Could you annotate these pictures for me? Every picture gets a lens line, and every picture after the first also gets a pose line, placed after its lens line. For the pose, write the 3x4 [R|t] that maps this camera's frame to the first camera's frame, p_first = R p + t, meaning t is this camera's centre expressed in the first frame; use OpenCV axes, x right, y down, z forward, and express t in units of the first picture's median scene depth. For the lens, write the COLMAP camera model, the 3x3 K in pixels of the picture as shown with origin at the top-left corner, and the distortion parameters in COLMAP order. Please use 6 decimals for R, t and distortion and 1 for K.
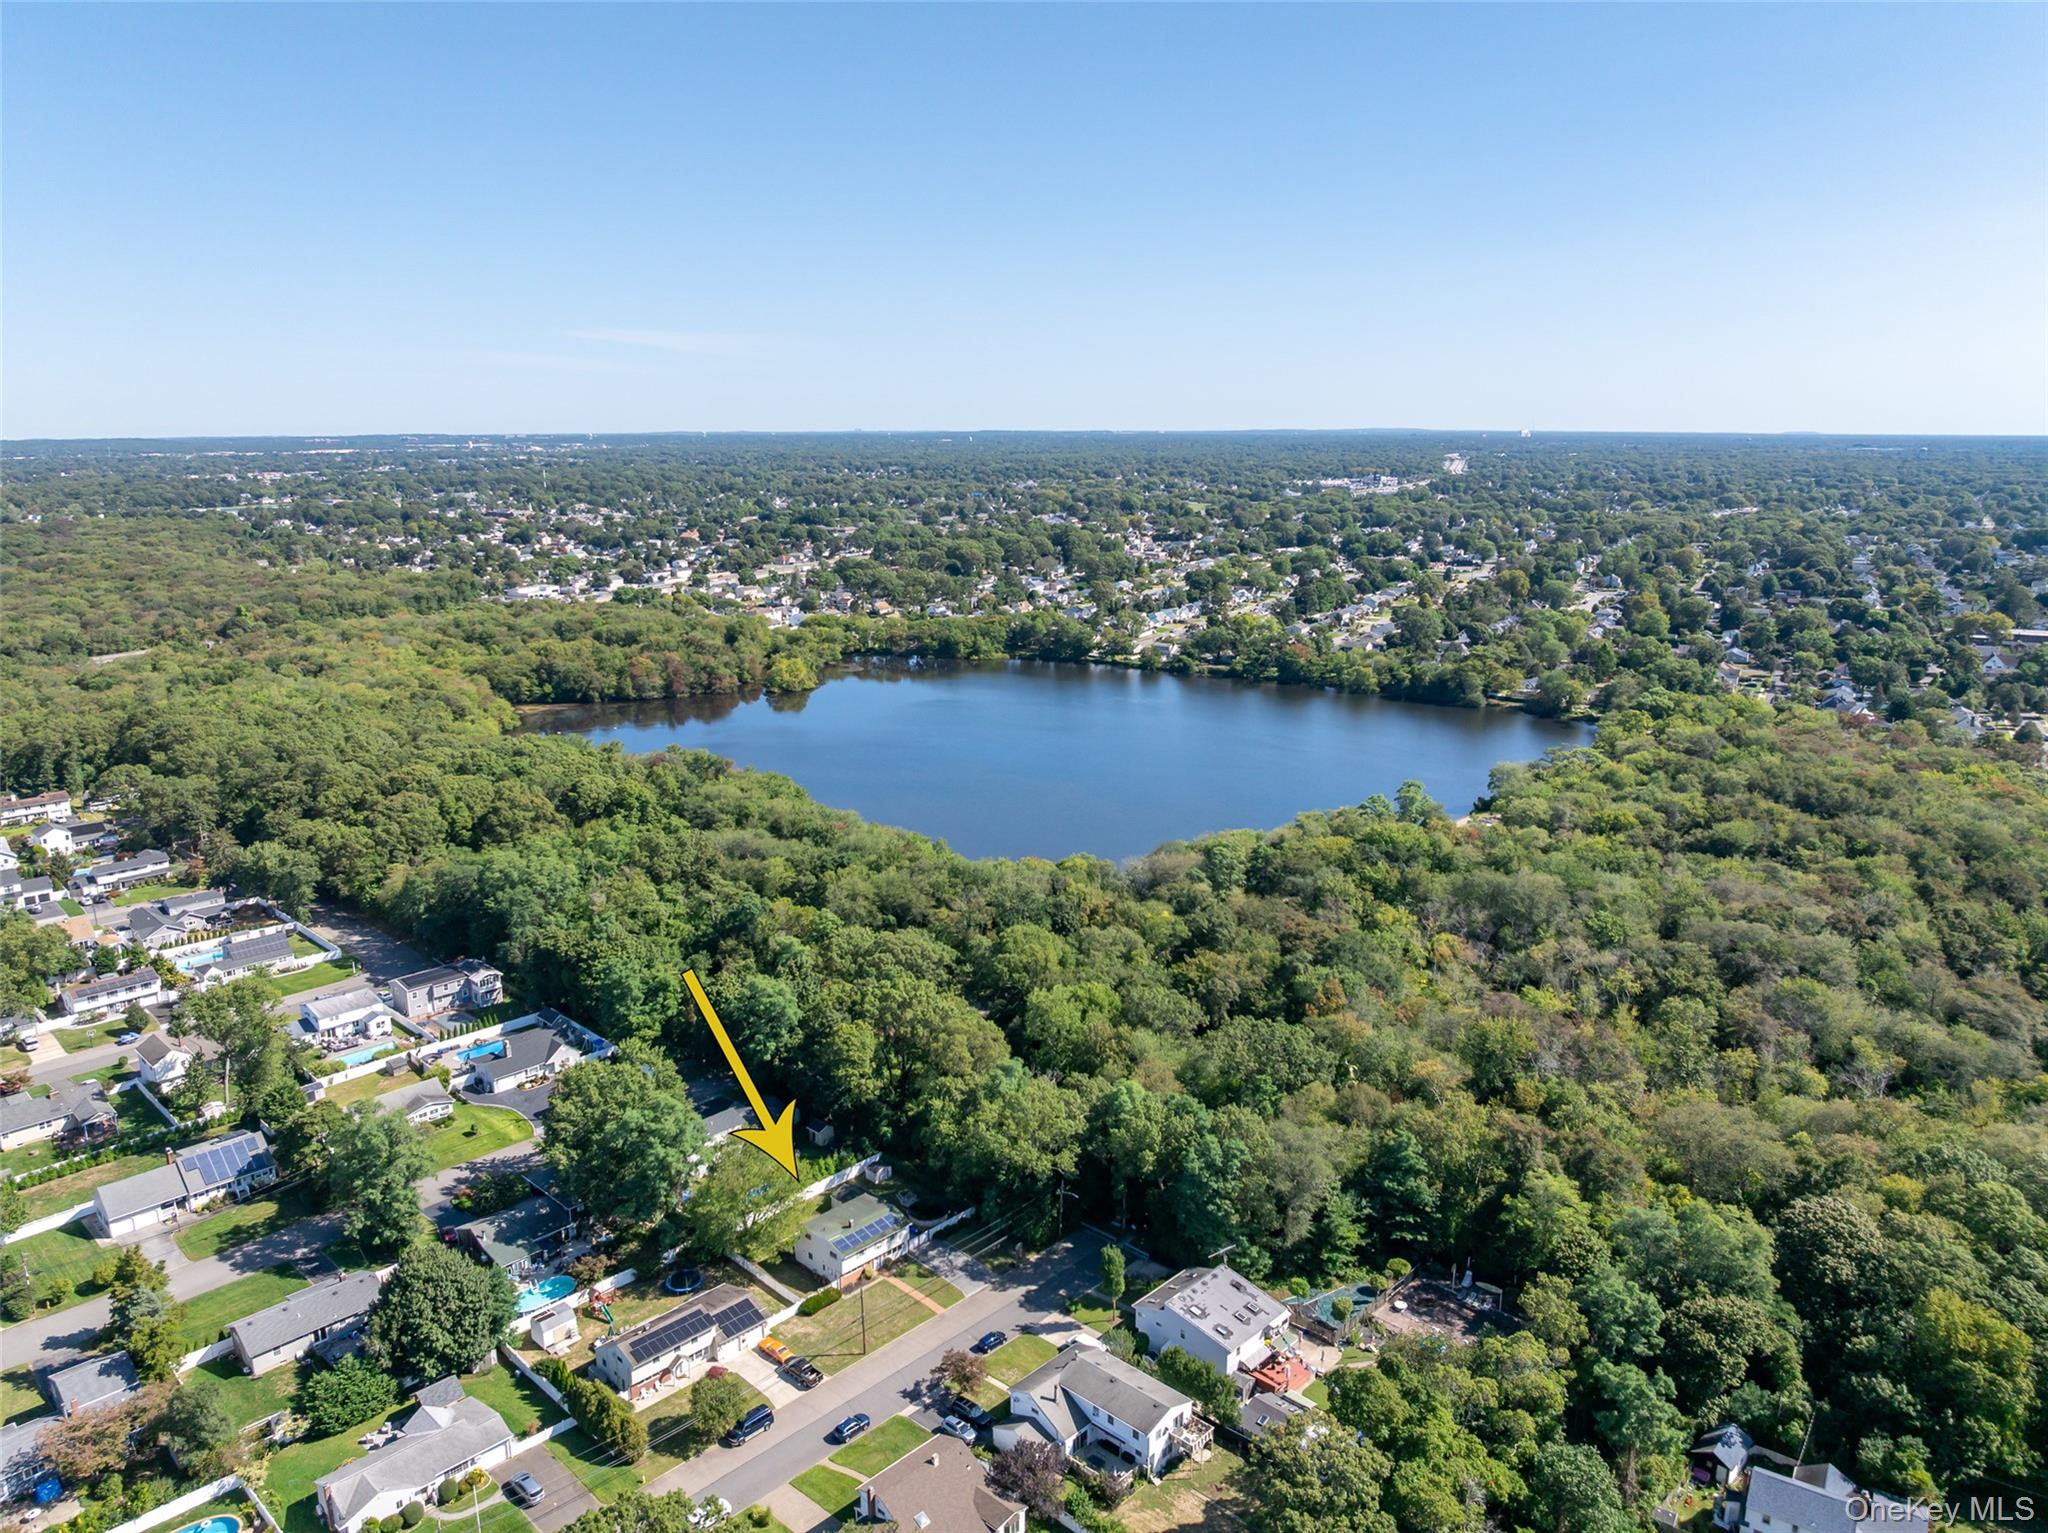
lens RADIAL K [[1450.9, 0, 1024.0], [0, 1450.9, 766.5], [0, 0, 1]] dist [-0.086554, 0.071097]
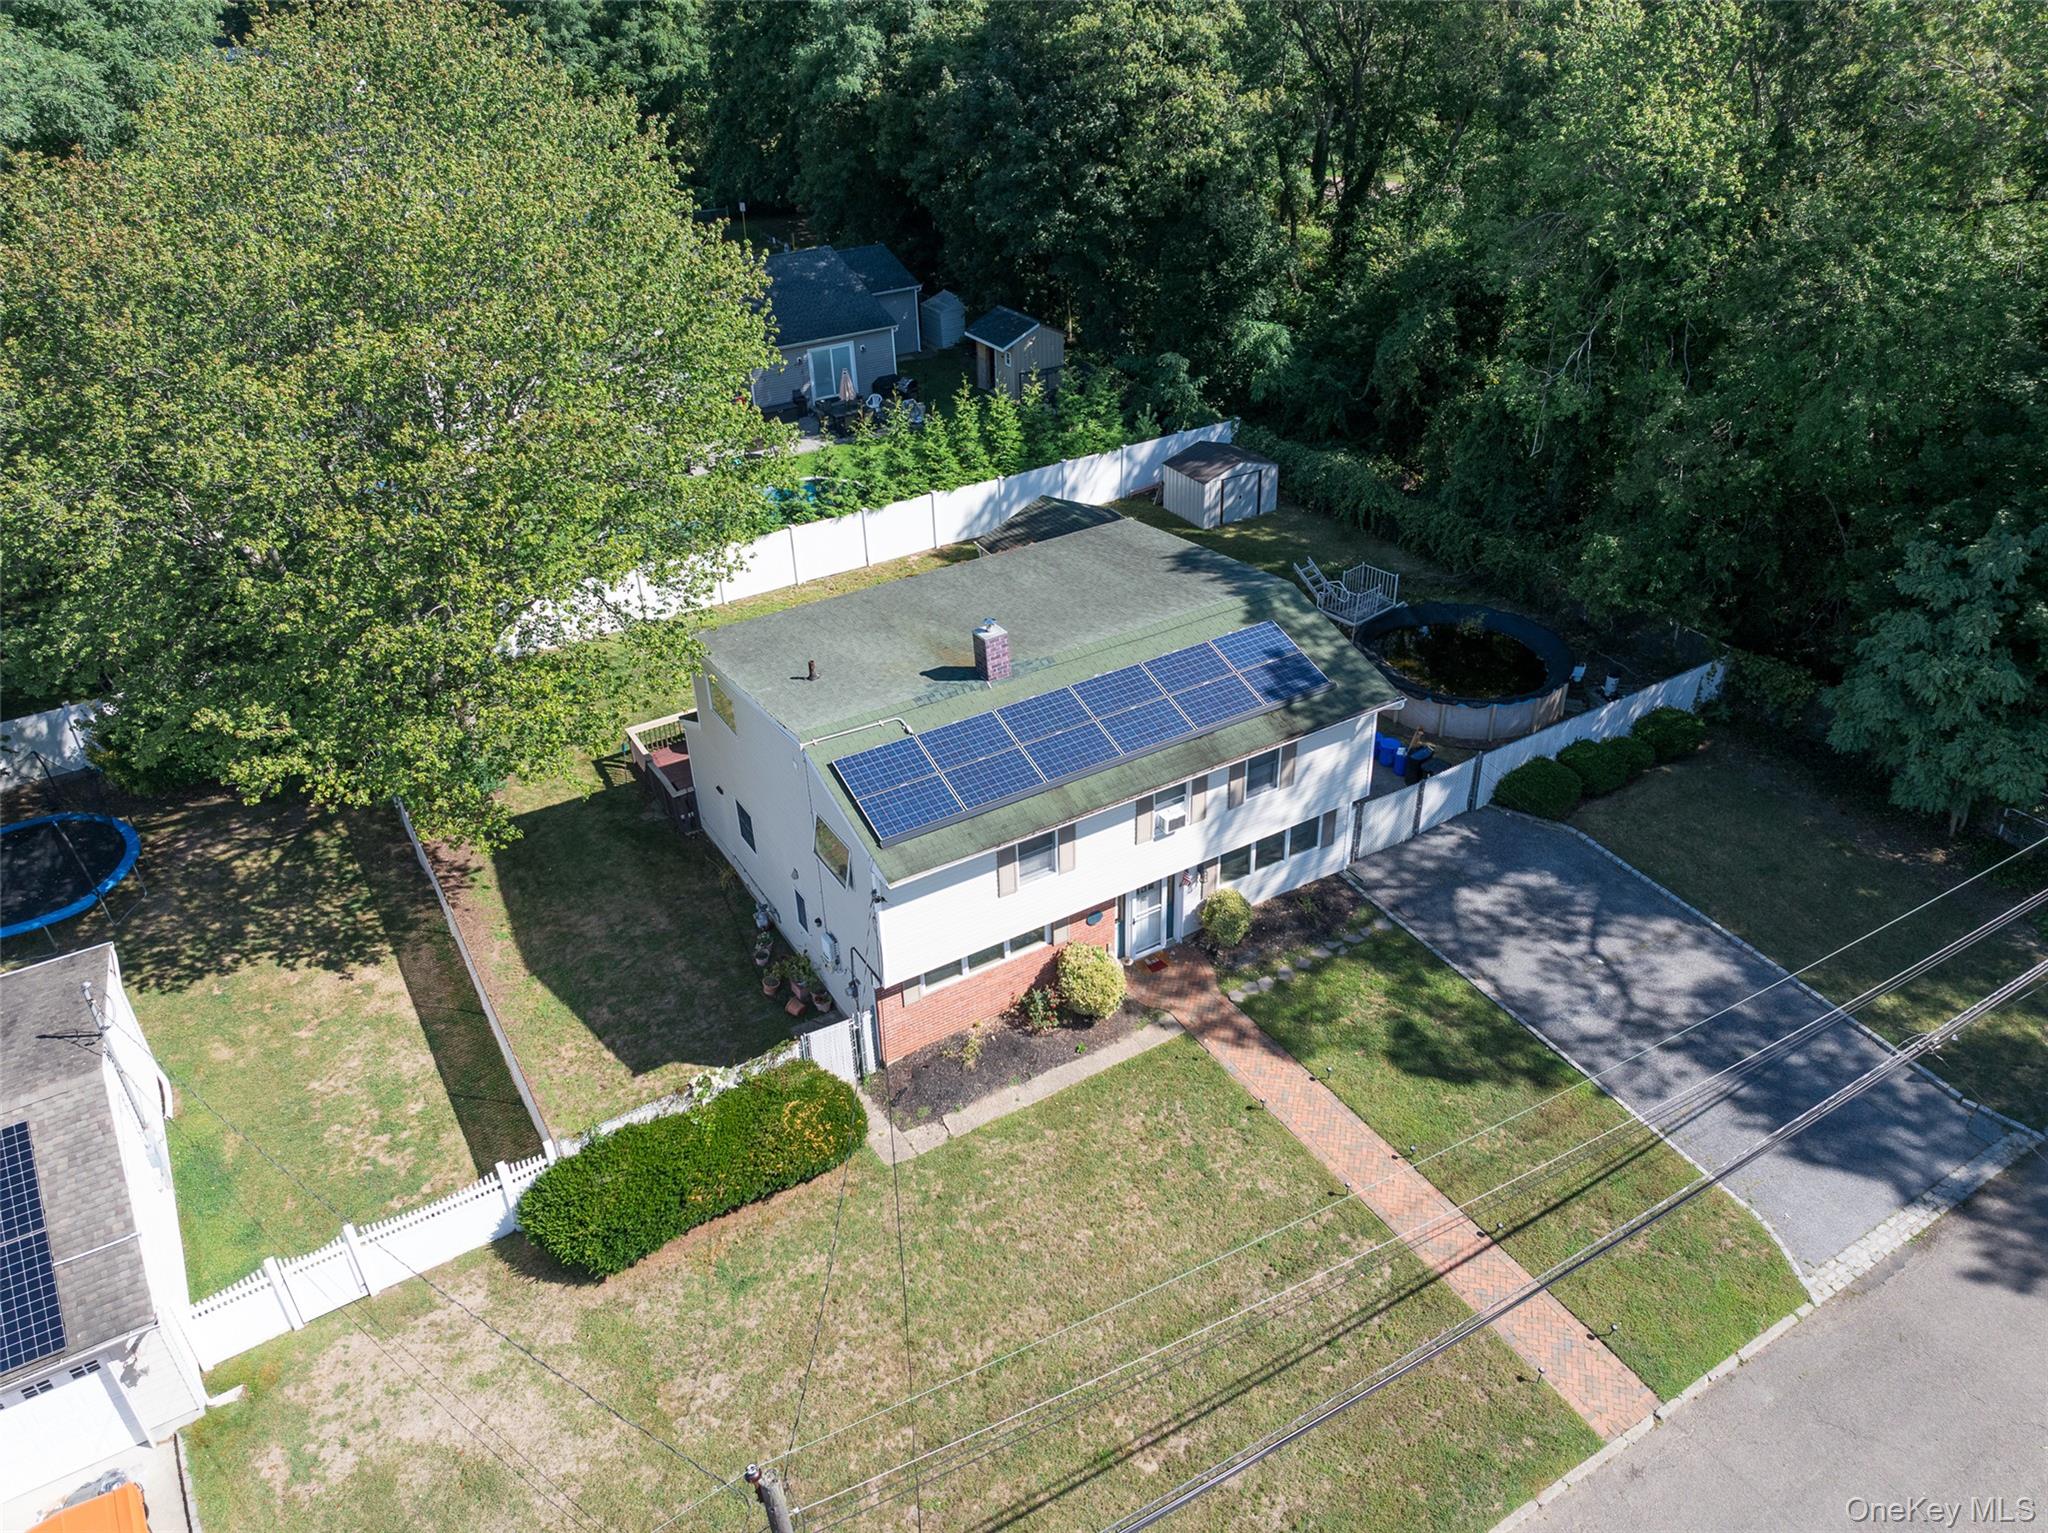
lens RADIAL K [[1450.9, 0, 1024.0], [0, 1450.9, 766.5], [0, 0, 1]] dist [-0.086554, 0.071097]
pose [[0.965137, 0.121386, -0.231896, -0.080064], [-0.039259, 0.943074, 0.330259, 0.277399], [0.258783, -0.309642, 0.914961, 0.856156]]
